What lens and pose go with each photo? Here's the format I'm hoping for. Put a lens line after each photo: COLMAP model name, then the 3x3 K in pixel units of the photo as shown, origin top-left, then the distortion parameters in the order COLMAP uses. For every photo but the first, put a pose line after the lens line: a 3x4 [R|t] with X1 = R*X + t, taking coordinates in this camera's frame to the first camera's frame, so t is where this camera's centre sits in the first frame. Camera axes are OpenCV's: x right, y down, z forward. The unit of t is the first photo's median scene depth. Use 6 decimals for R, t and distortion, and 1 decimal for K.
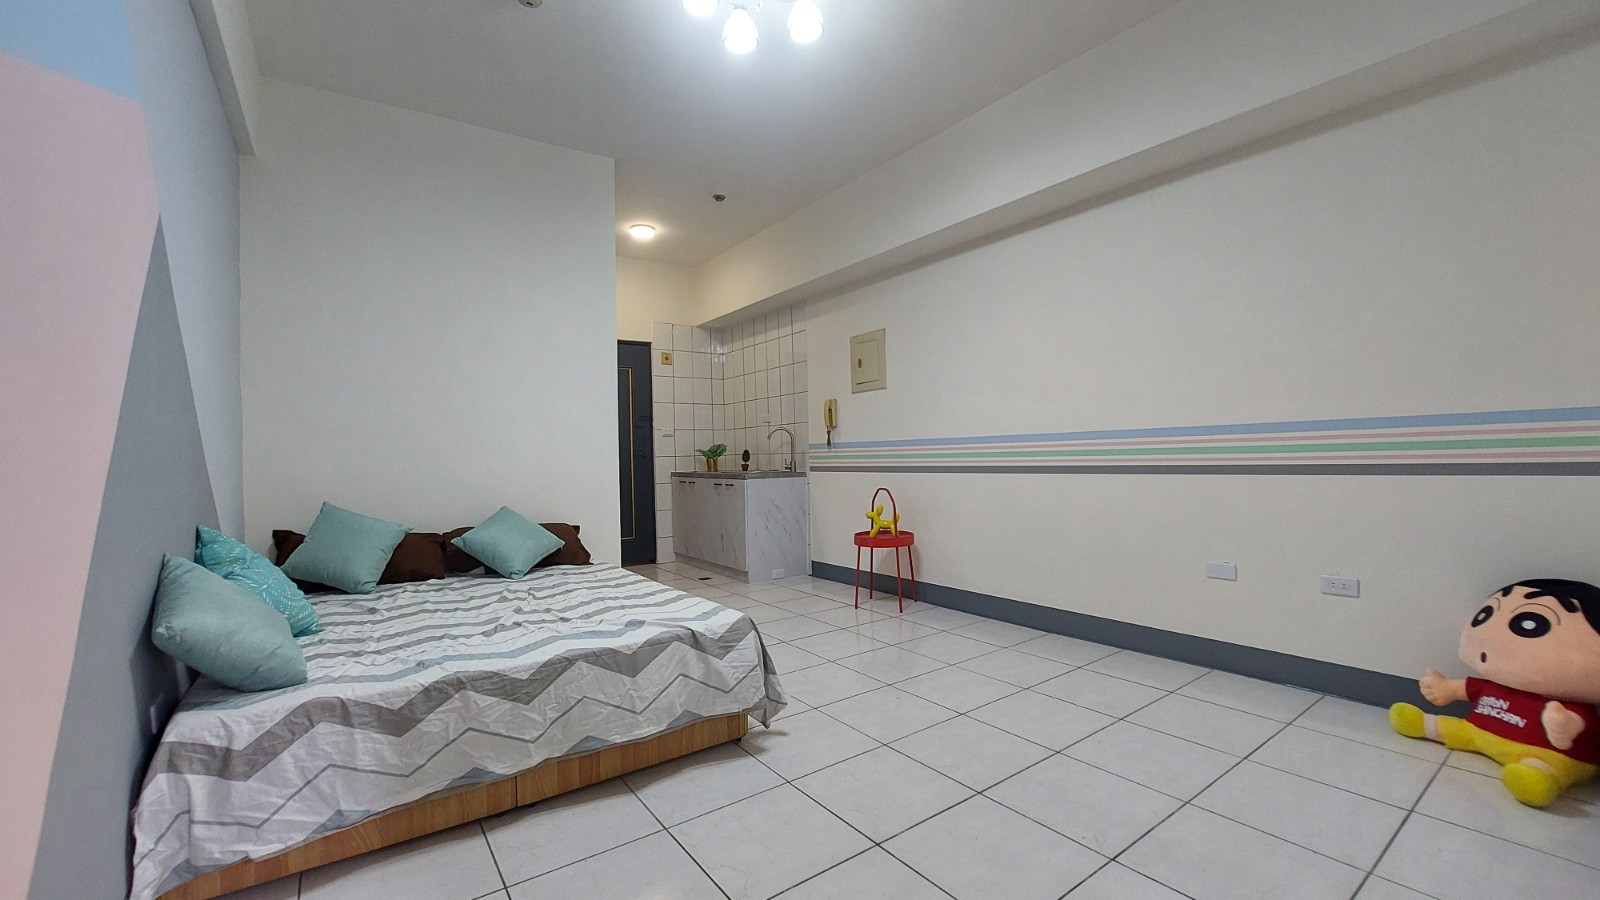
lens RADIAL K [[634.9, 0, 804.5], [0, 634.9, 448.7], [0, 0, 1]] dist [-0.016308, -0.000125]
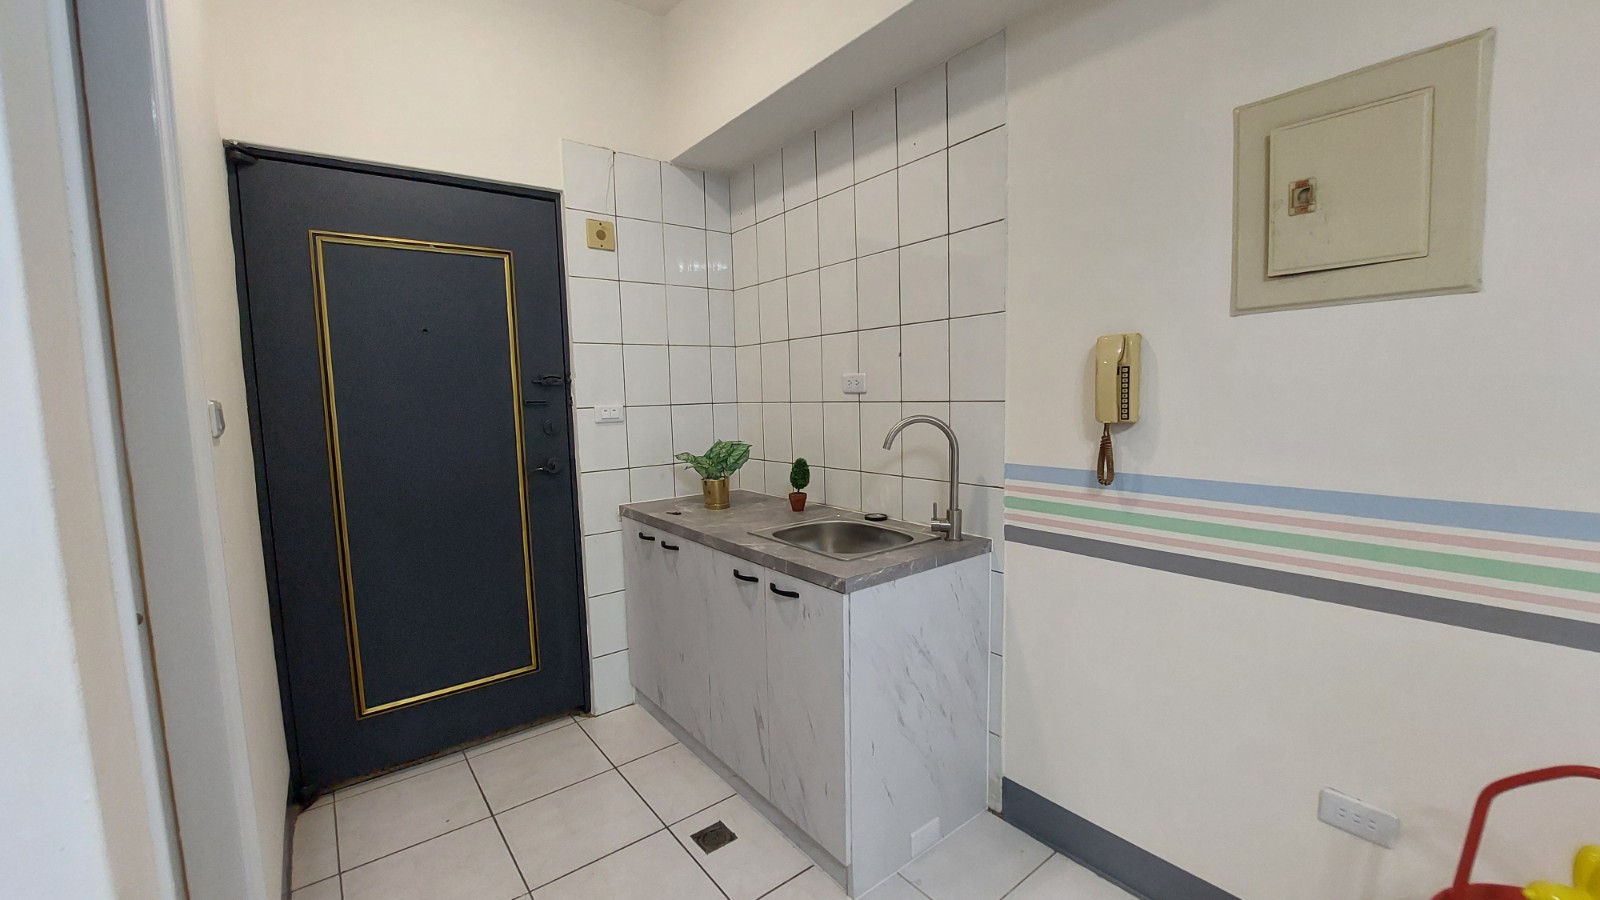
lens RADIAL K [[634.9, 0, 797.2], [0, 634.9, 450.0], [0, 0, 1]] dist [-0.016308, -0.000125]
pose [[0.999504, -0.005324, 0.031031, -0.109419], [0.002228, 0.995089, 0.098961, -0.045759], [-0.031406, -0.098843, 0.994607, 0.606754]]
